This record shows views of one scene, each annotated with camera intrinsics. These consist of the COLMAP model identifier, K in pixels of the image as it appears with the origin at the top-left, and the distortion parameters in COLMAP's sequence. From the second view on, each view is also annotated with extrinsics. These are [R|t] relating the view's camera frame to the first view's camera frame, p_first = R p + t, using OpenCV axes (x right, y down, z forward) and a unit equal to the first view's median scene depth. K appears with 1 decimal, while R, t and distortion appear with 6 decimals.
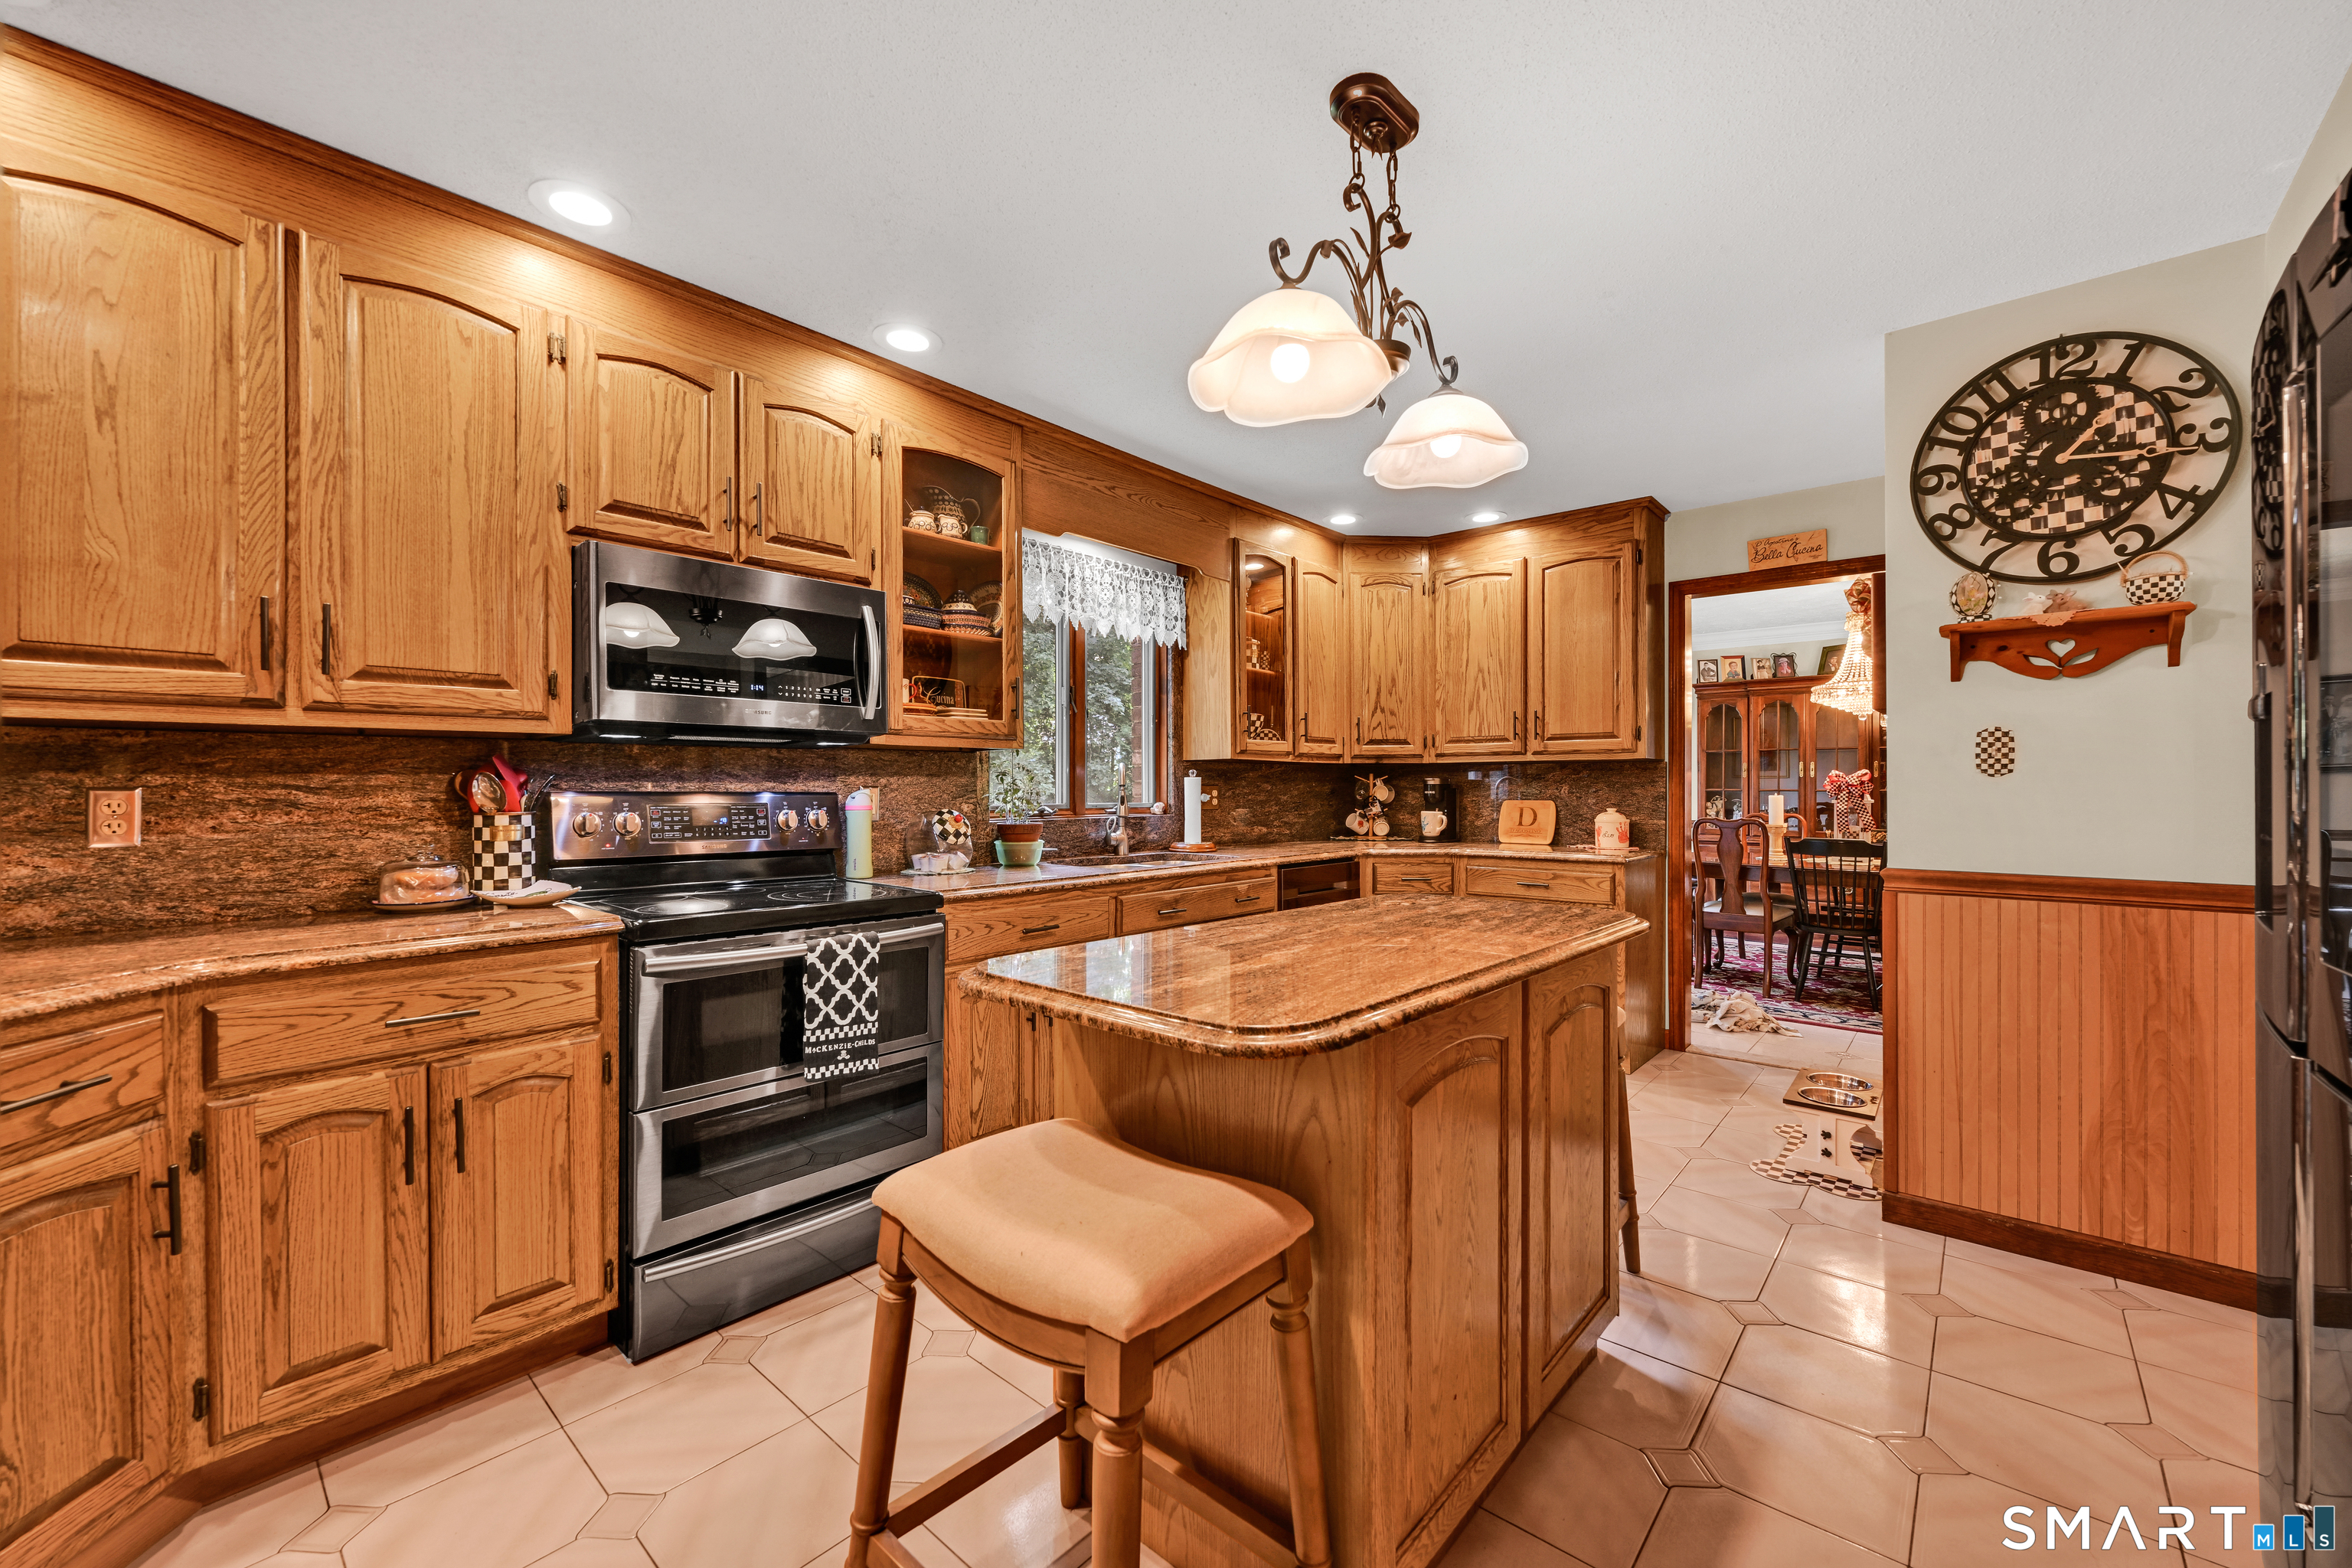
lens RADIAL K [[921.6, 0, 1183.1], [0, 921.6, 781.4], [0, 0, 1]] dist [0.000535, -0.000287]
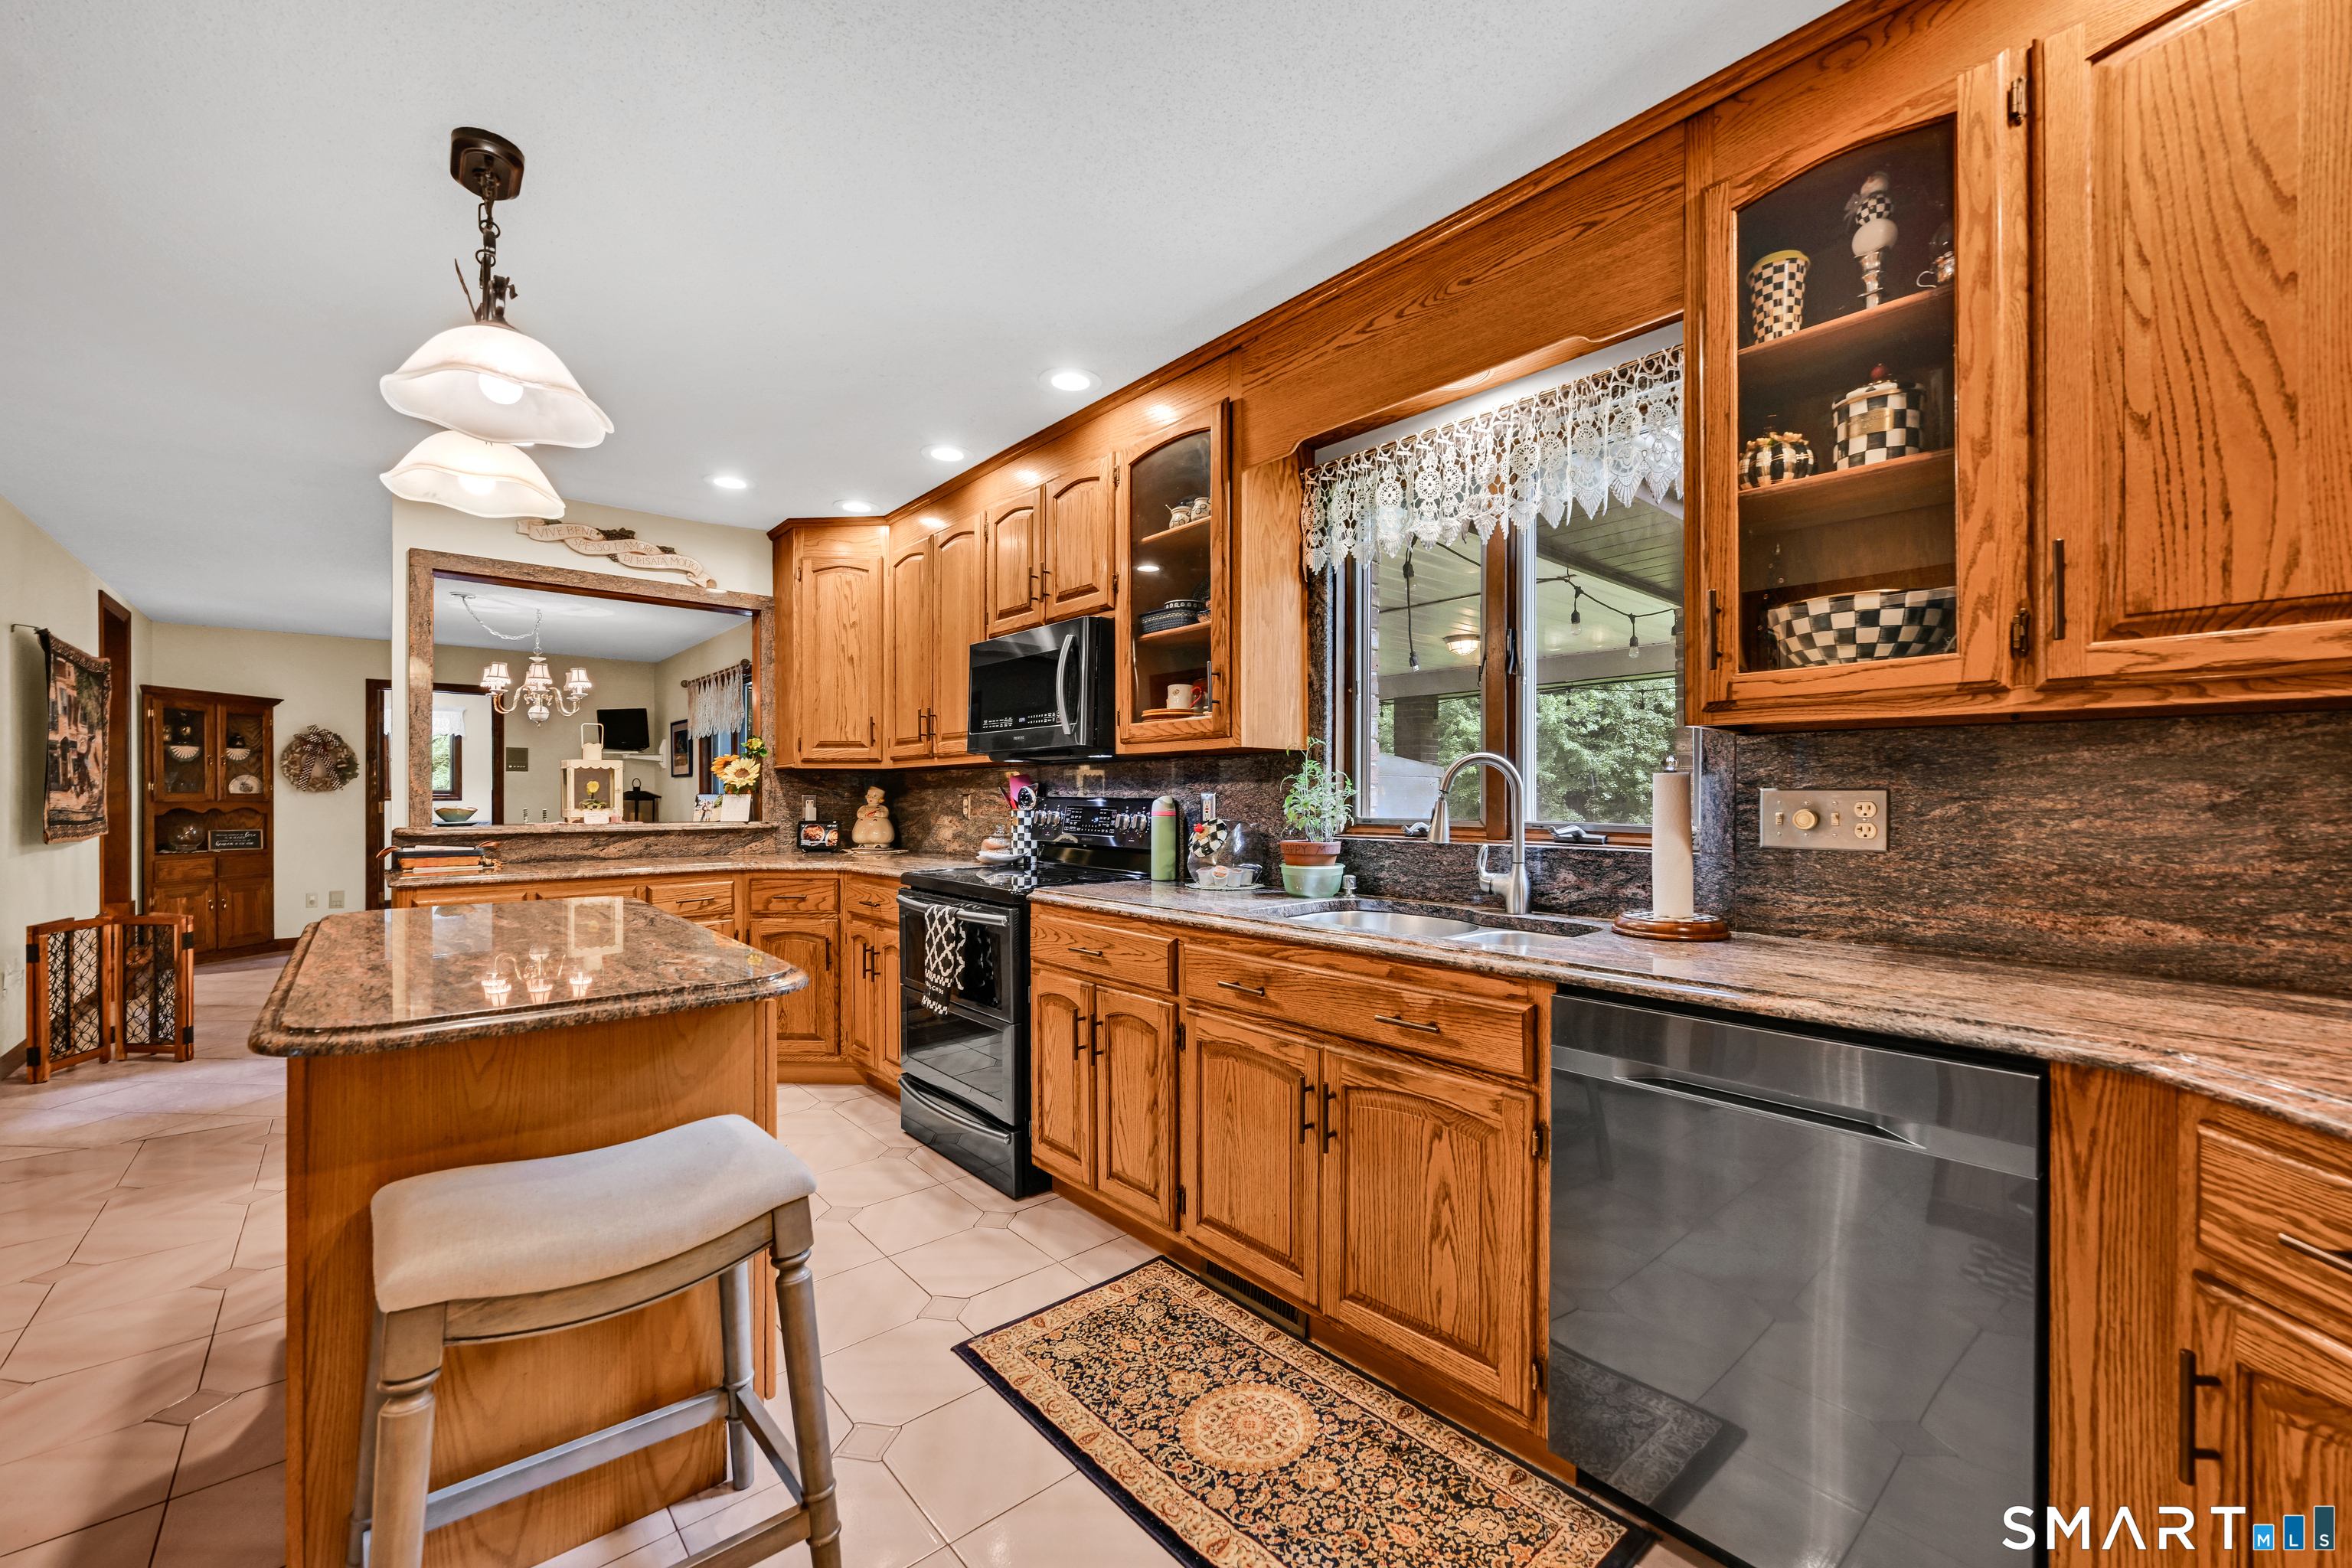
lens RADIAL K [[941.7, 0, 1162.8], [0, 941.7, 801.1], [0, 0, 1]] dist [-0.001075, -0.000058]
pose [[-0.137409, 0.008187, -0.990481, 0.577005], [0.005888, 0.999955, 0.007448, 0.005526], [0.990497, -0.004809, -0.137451, 0.932507]]
